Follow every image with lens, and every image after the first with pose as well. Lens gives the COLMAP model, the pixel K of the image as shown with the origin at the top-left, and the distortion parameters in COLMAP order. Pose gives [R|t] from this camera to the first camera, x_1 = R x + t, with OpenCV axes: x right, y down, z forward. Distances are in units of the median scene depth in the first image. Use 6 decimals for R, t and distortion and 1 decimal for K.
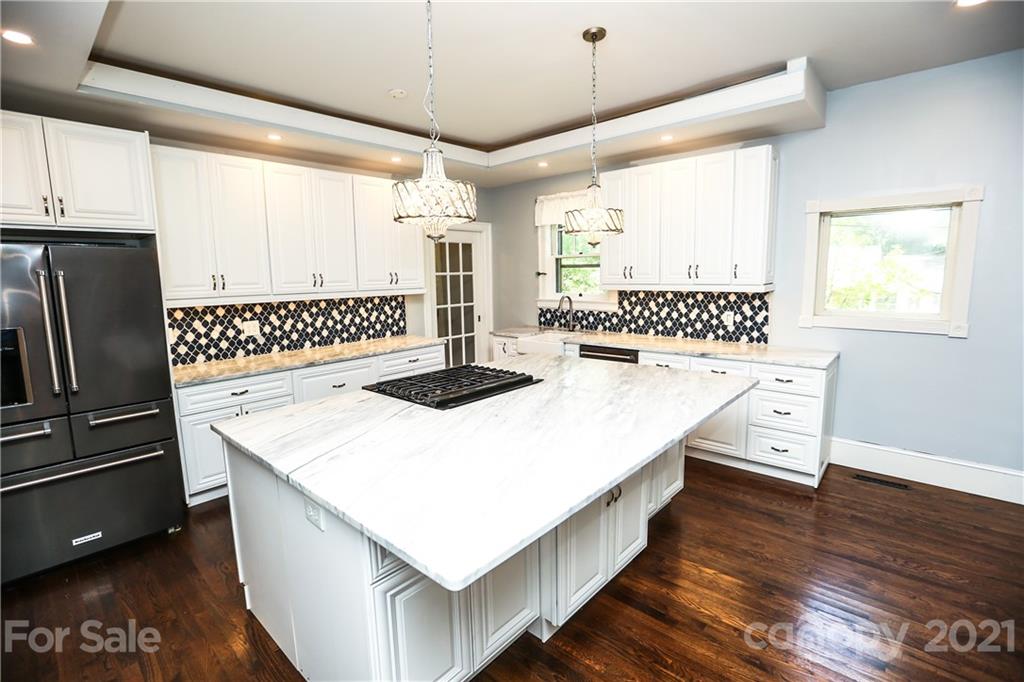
lens RADIAL K [[470.1, 0, 517.3], [0, 470.1, 340.7], [0, 0, 1]] dist [-0.037164, 0.007283]
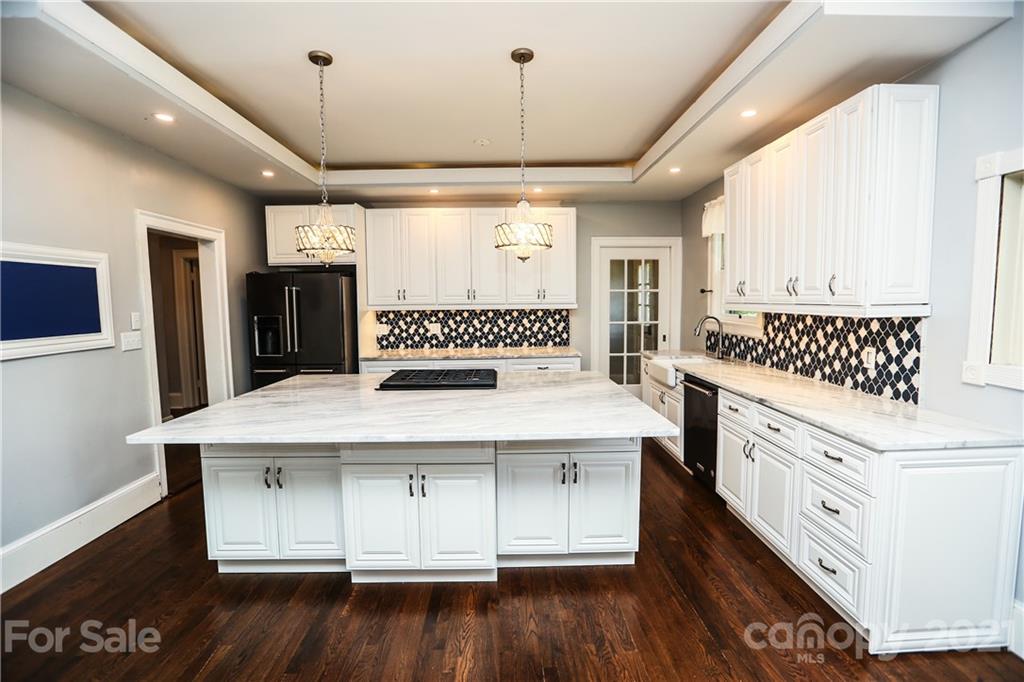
lens RADIAL K [[470.1, 0, 507.9], [0, 470.1, 338.1], [0, 0, 1]] dist [-0.037164, 0.007283]
pose [[0.684039, 0.073597, -0.725723, 0.561631], [-0.106394, 0.994324, 0.000553, -0.021264], [0.721645, 0.076834, 0.687987, 0.188865]]
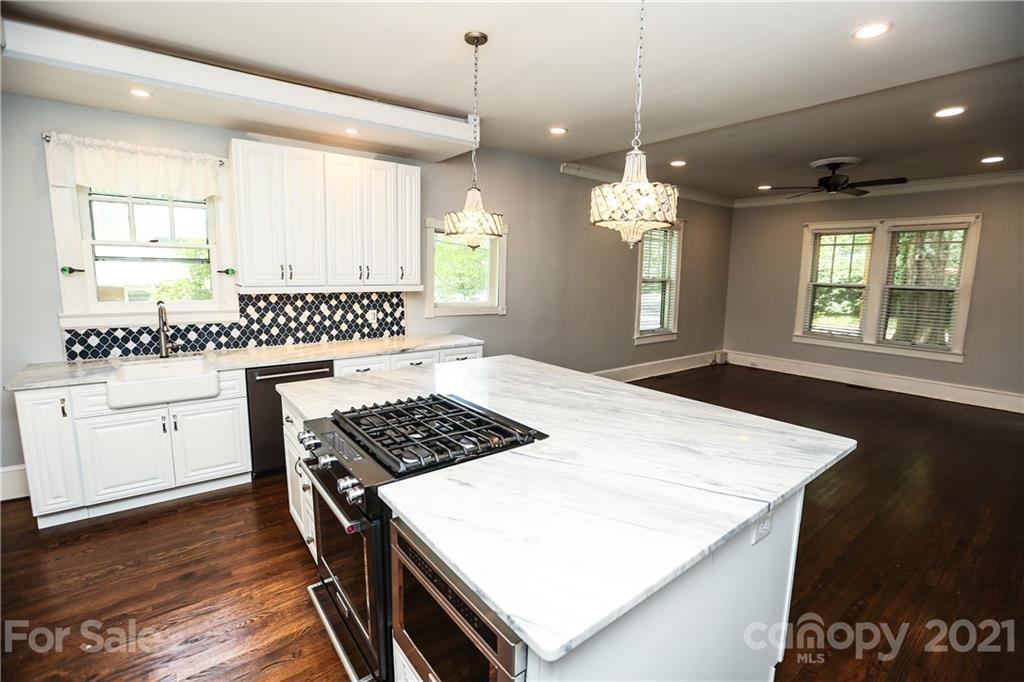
lens RADIAL K [[470.1, 0, 508.5], [0, 470.1, 335.4], [0, 0, 1]] dist [-0.037164, 0.007283]
pose [[0.184014, -0.112700, 0.976441, -0.528963], [0.120938, 0.988453, 0.091295, -0.064092], [-0.975455, 0.101289, 0.195519, 0.483956]]
